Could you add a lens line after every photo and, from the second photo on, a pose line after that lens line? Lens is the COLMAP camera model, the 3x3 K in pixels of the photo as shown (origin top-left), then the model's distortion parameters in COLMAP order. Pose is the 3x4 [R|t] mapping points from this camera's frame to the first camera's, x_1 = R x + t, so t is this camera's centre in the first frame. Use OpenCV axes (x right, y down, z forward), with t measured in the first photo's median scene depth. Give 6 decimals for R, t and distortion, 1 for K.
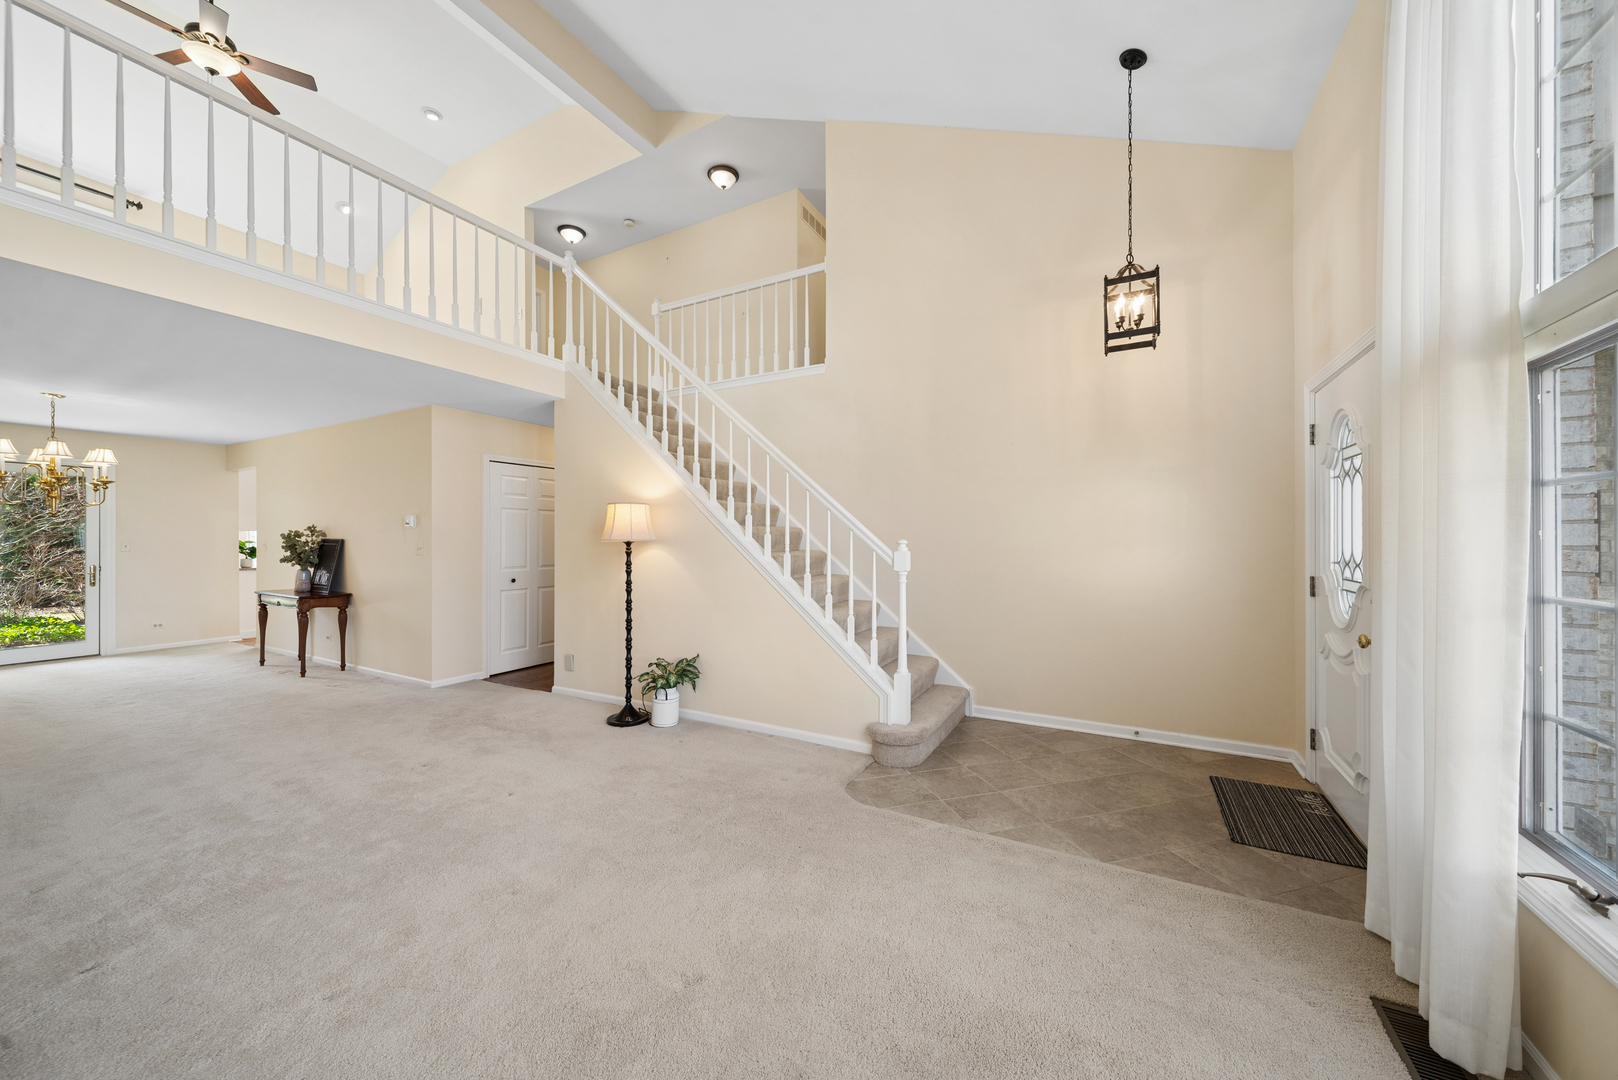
lens RADIAL K [[567.5, 0, 810.4], [0, 567.5, 544.0], [0, 0, 1]] dist [0.001688, 0.000042]
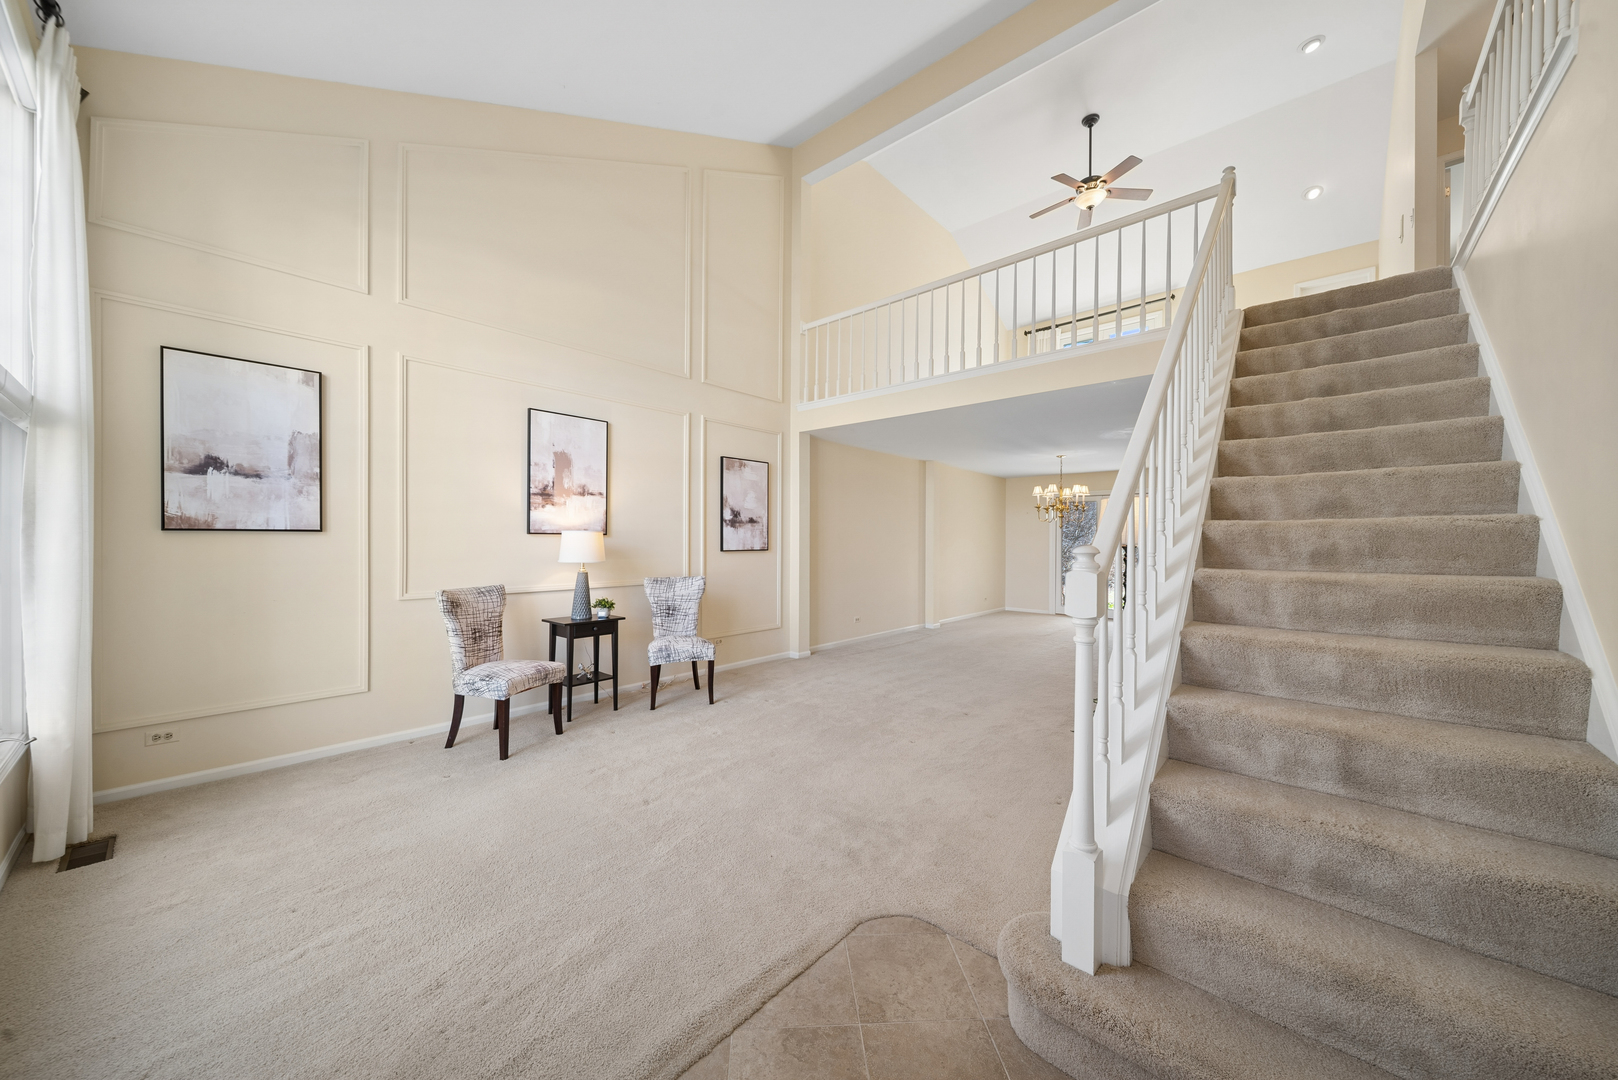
lens RADIAL K [[567.5, 0, 810.4], [0, 567.5, 544.0], [0, 0, 1]] dist [0.001688, 0.000042]
pose [[-0.215413, 0.004374, -0.976513, 0.739143], [-0.017759, 0.999807, 0.008396, -0.004261], [0.976361, 0.019151, -0.215294, 1.031788]]
